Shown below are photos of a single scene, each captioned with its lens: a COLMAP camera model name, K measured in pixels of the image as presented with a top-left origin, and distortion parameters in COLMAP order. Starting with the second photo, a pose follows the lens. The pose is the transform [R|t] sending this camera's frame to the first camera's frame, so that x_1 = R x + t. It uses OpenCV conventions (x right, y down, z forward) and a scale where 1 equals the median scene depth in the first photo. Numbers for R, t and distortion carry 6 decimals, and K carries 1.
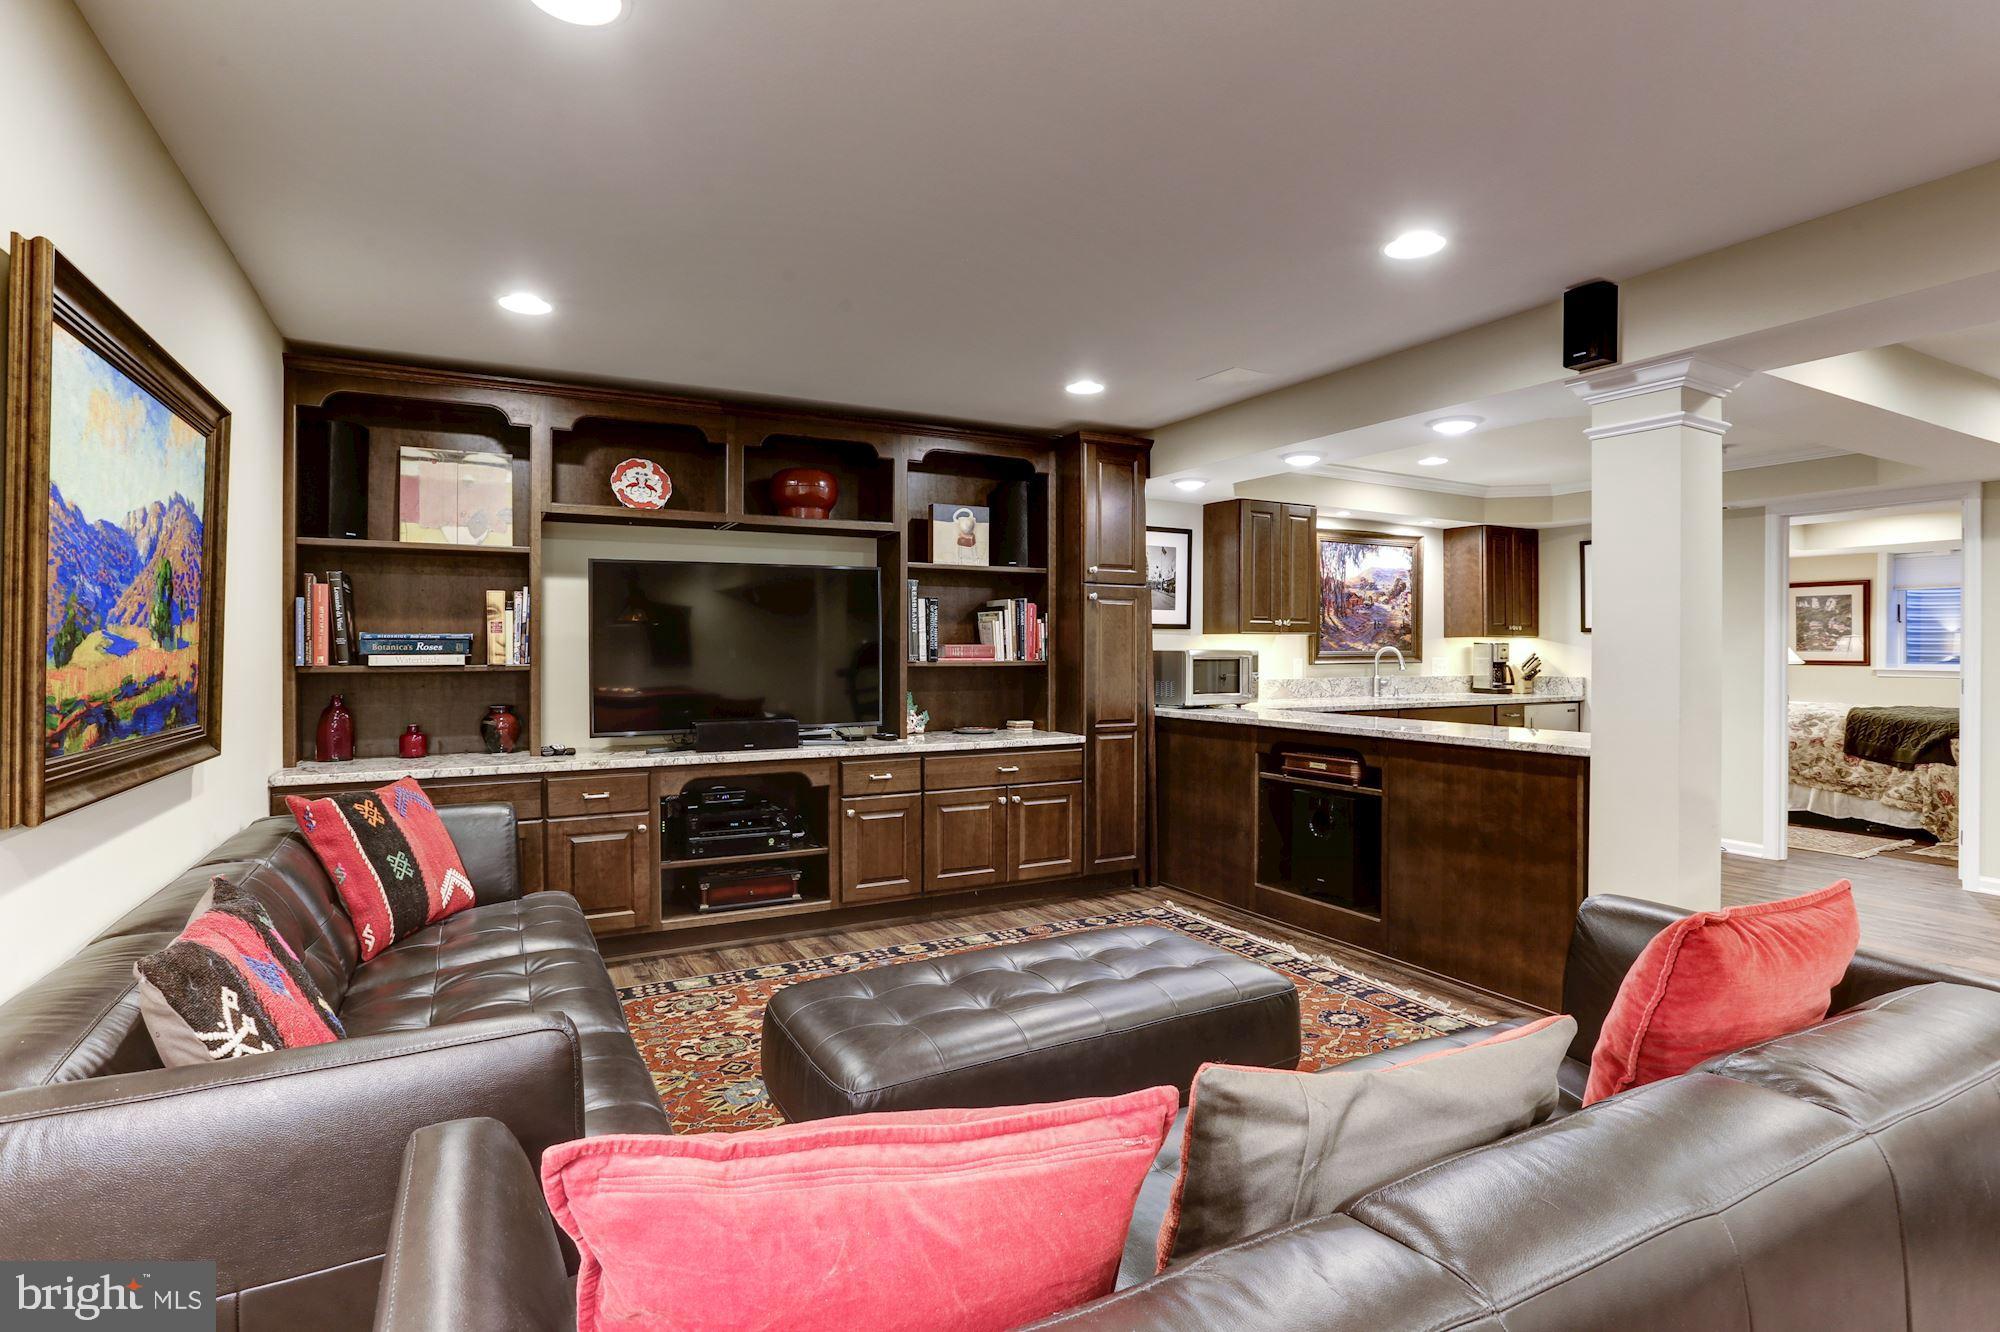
lens RADIAL K [[960.8, 0, 1006.9], [0, 960.8, 658.7], [0, 0, 1]] dist [-0.025378, 0.014636]
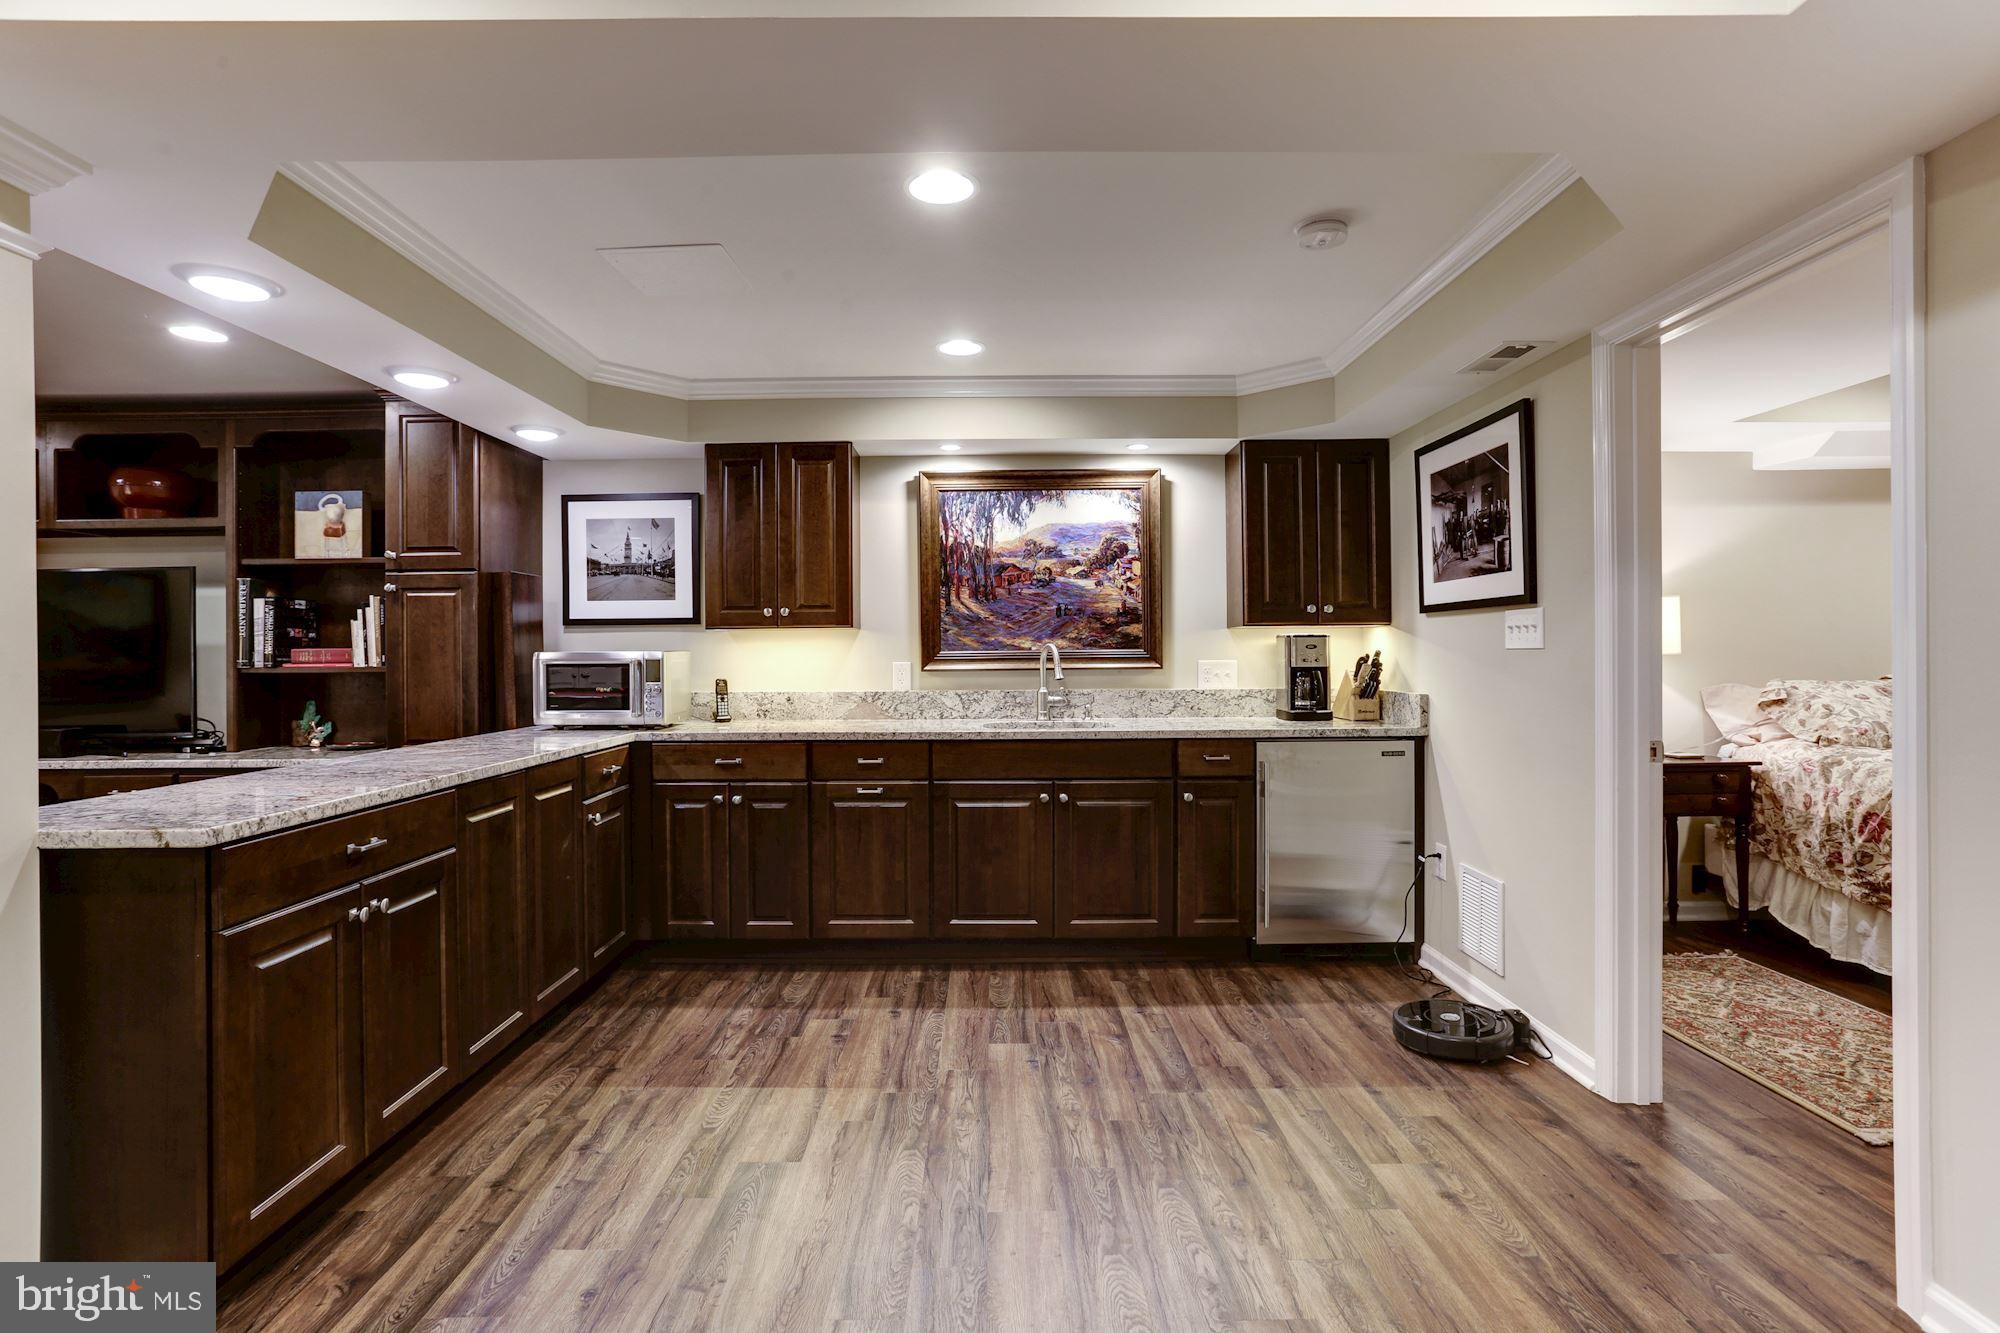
lens RADIAL K [[960.8, 0, 1000.5], [0, 960.8, 654.3], [0, 0, 1]] dist [-0.025378, 0.014636]
pose [[0.867168, -0.001598, -0.498013, 0.911979], [0.003530, 0.999989, 0.002938, -0.009682], [0.498003, -0.004305, 0.867164, 0.541031]]
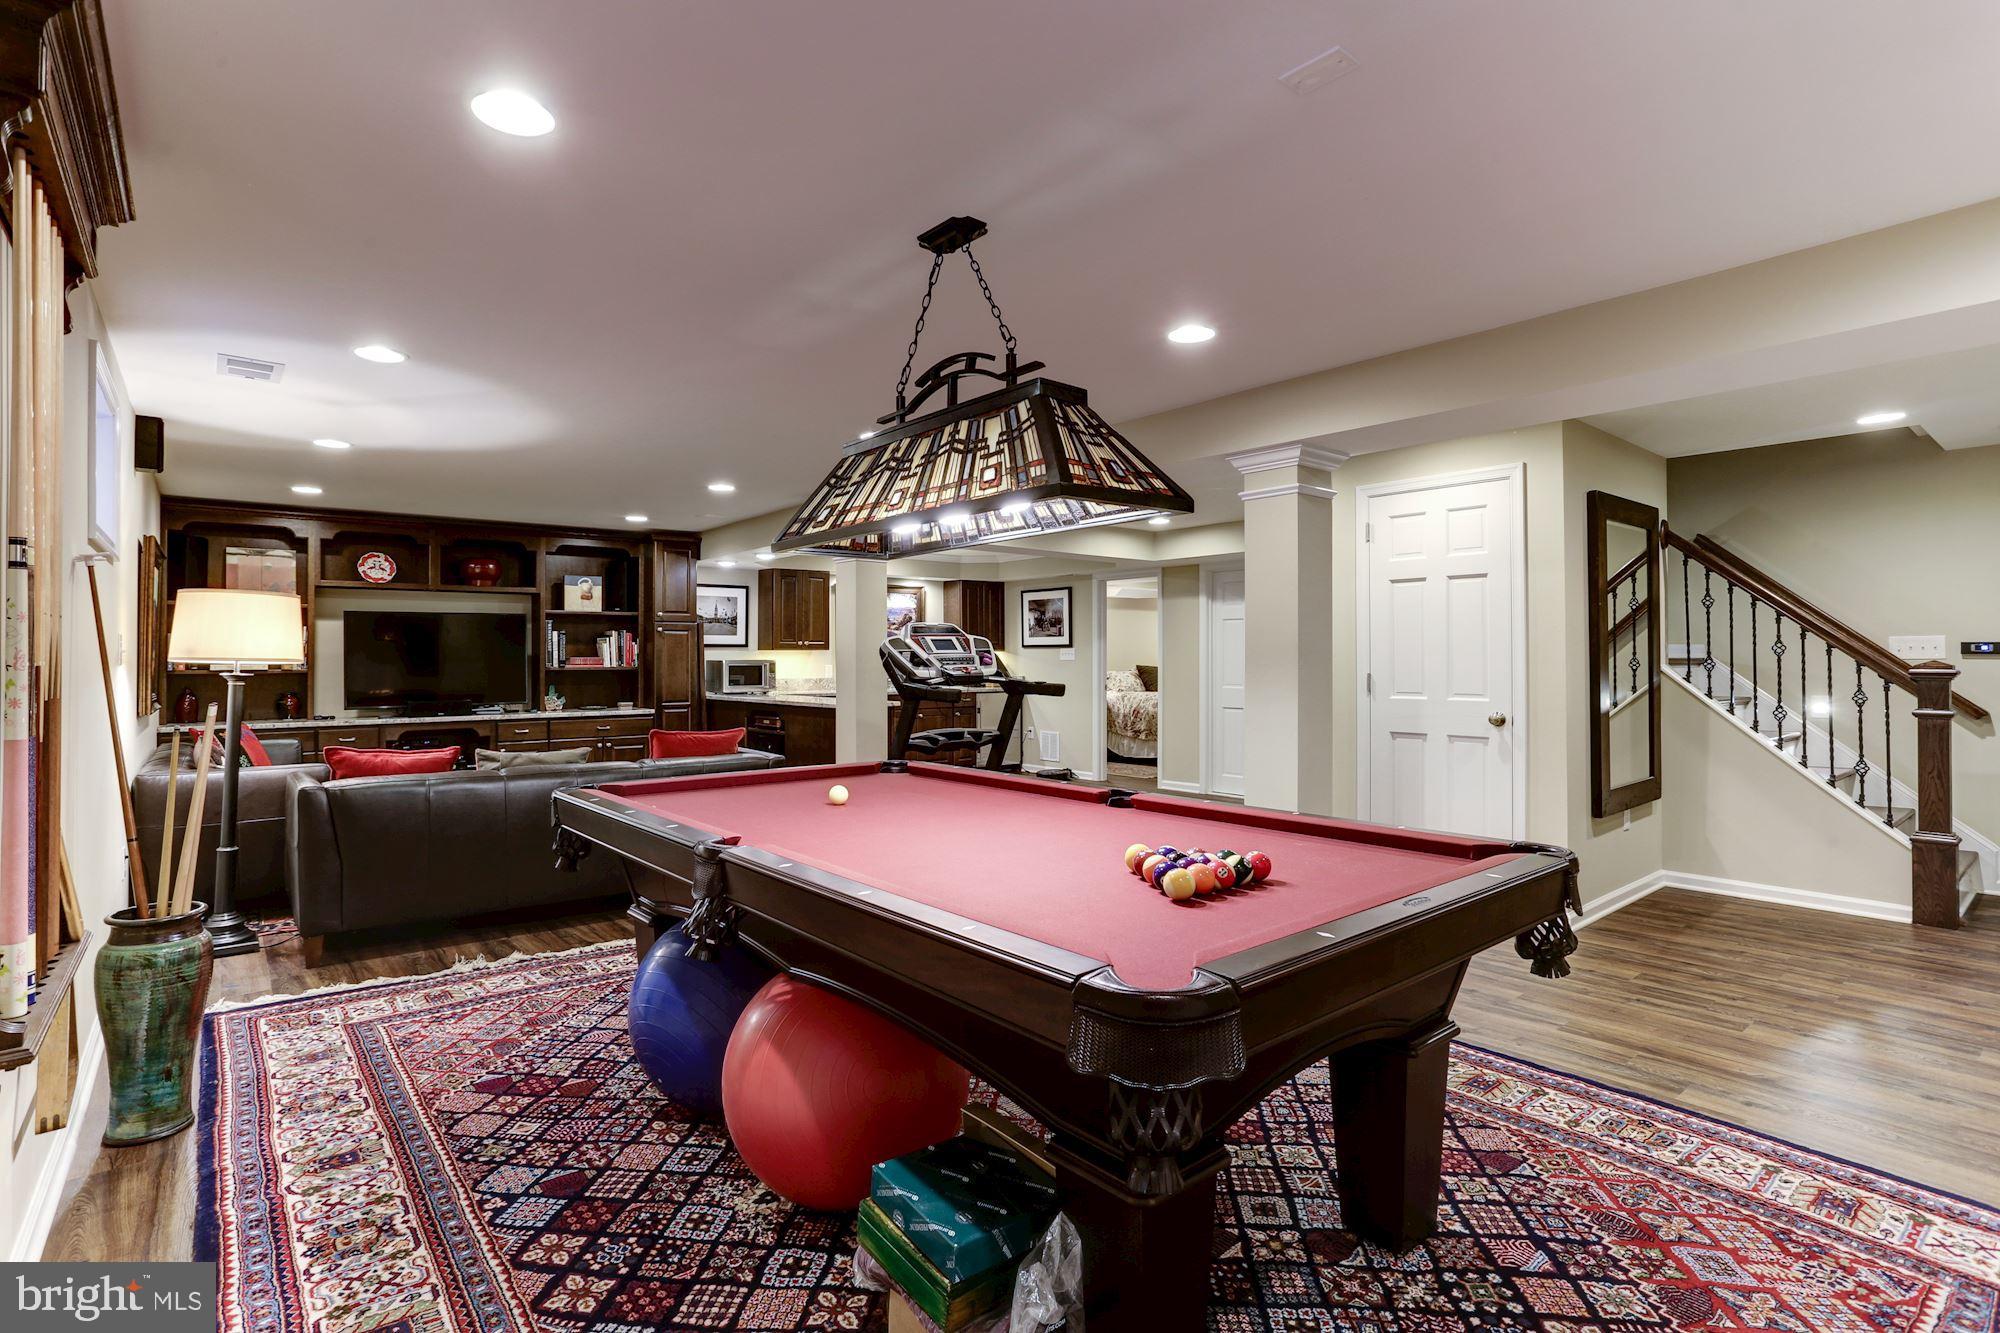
lens RADIAL K [[960.8, 0, 993.0], [0, 960.8, 659.4], [0, 0, 1]] dist [-0.025378, 0.014636]
pose [[0.983118, -0.001917, 0.182963, 0.353898], [0.002879, 0.999983, -0.004990, -0.000438], [-0.182950, 0.005433, 0.983107, -0.799474]]
